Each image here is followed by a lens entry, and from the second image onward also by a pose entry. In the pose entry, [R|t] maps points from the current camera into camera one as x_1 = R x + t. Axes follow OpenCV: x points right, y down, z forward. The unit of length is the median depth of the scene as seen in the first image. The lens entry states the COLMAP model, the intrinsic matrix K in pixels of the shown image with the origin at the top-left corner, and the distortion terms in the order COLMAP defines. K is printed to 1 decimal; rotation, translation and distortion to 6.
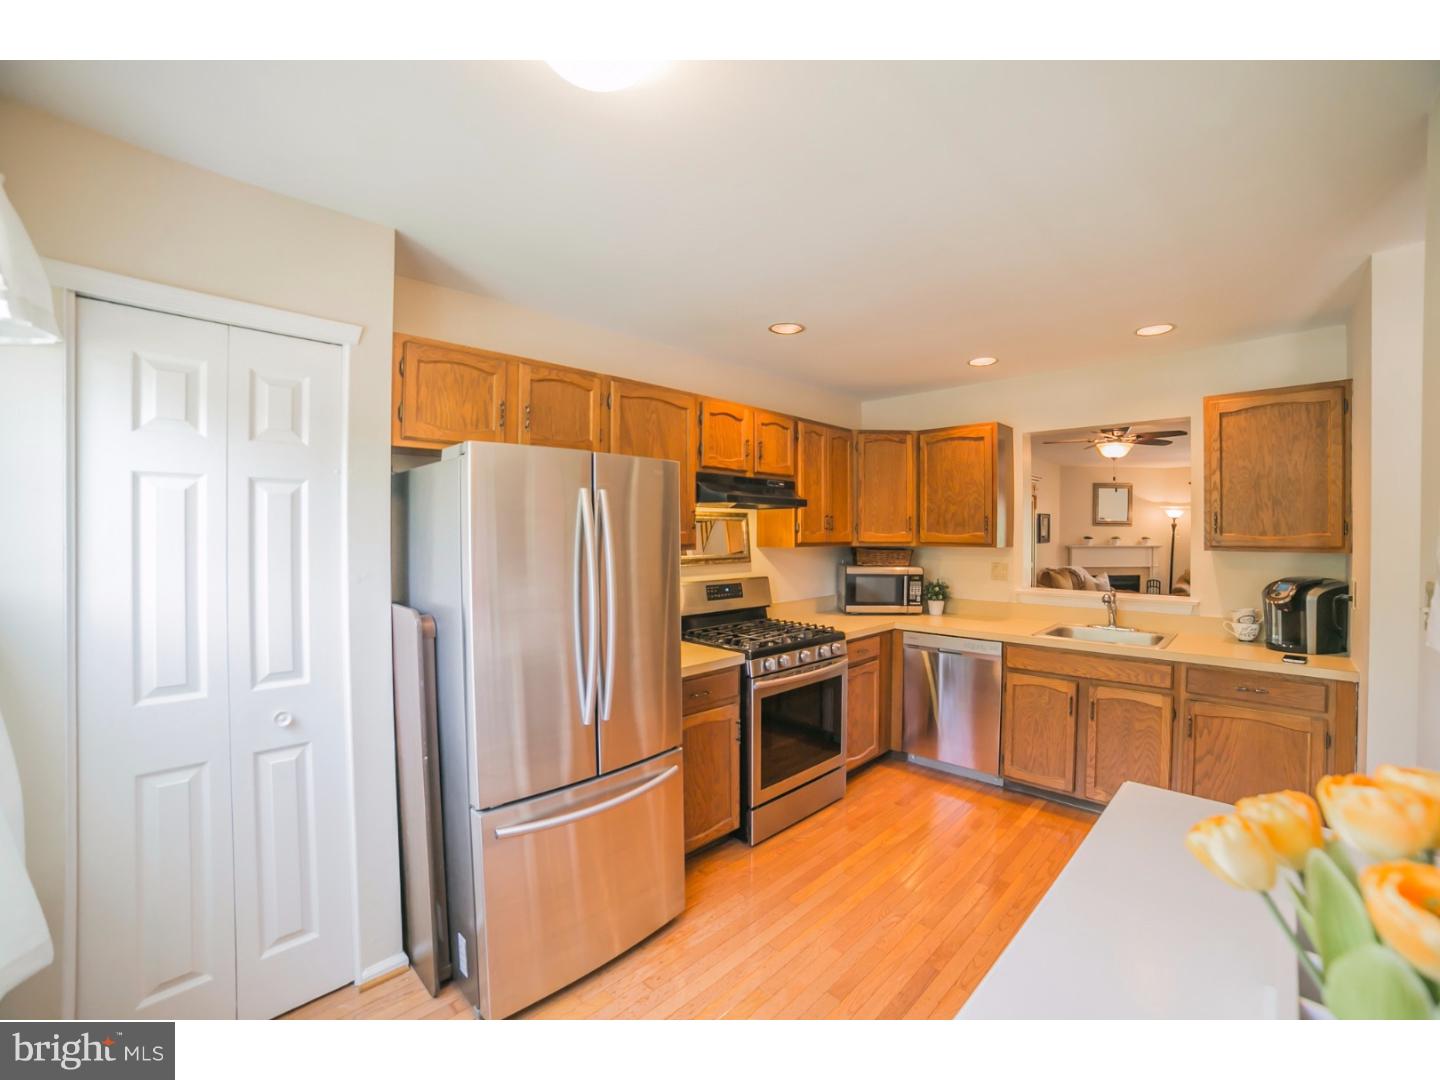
lens RADIAL K [[587.8, 0, 737.7], [0, 587.8, 543.6], [0, 0, 1]] dist [-0.099096, 0.033488]
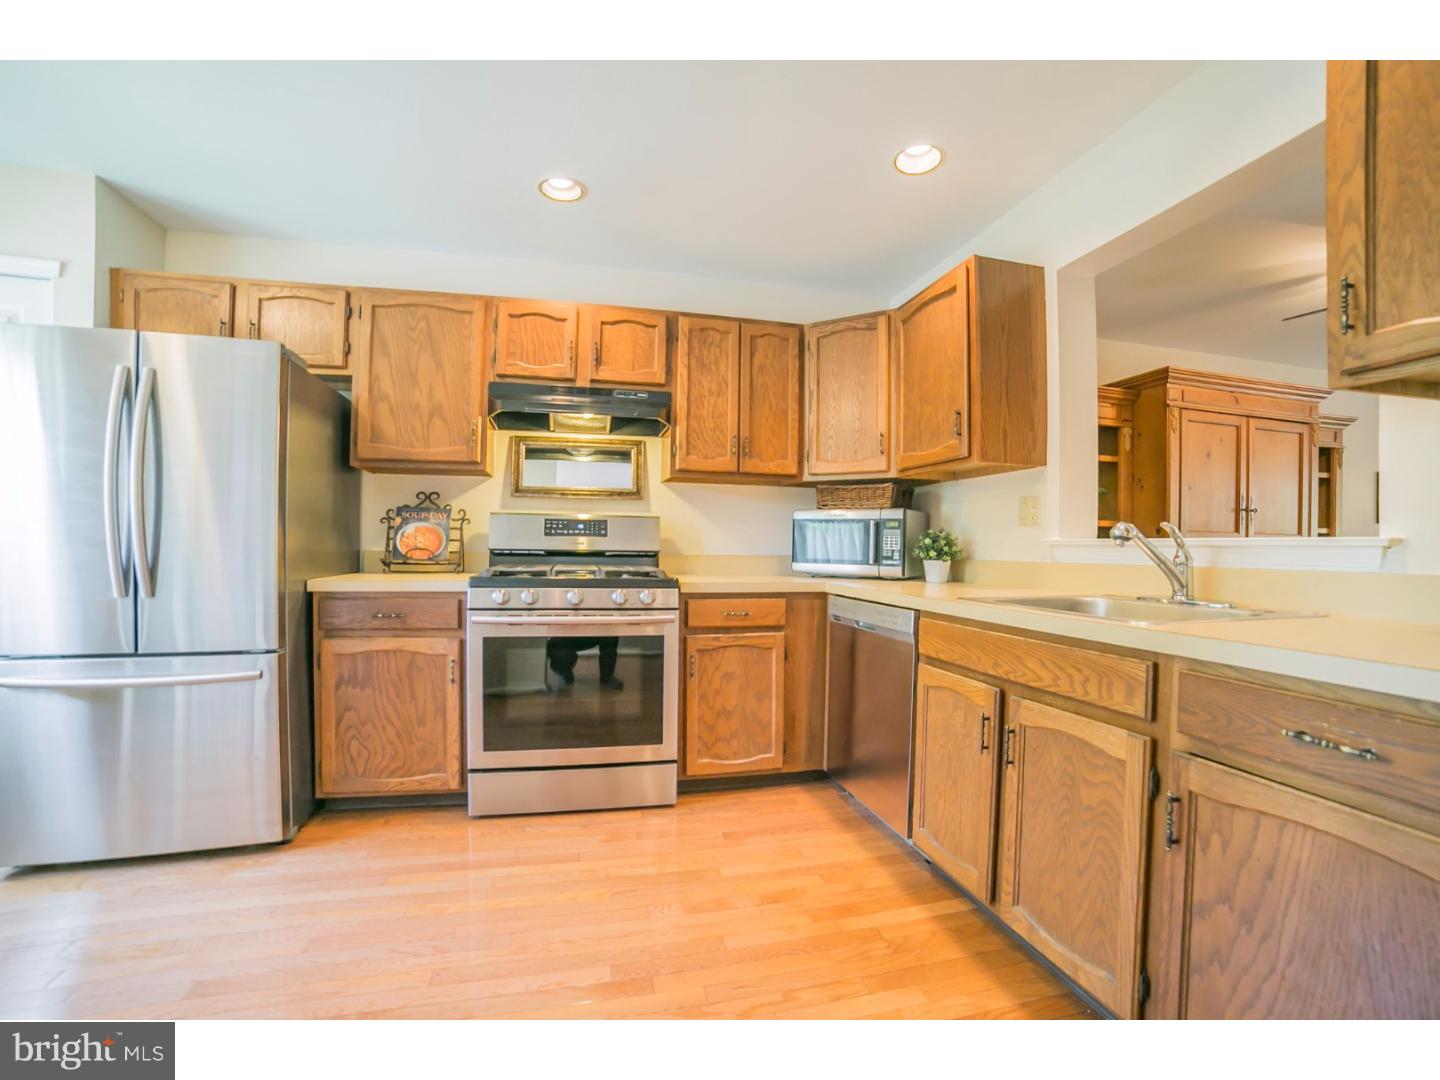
lens RADIAL K [[587.8, 0, 737.7], [0, 587.8, 543.6], [0, 0, 1]] dist [-0.099096, 0.033488]
pose [[0.849879, 0.000615, -0.526978, 0.690259], [-0.013449, 0.999699, -0.020524, 0.132543], [0.526807, 0.024531, 0.849631, 0.451200]]
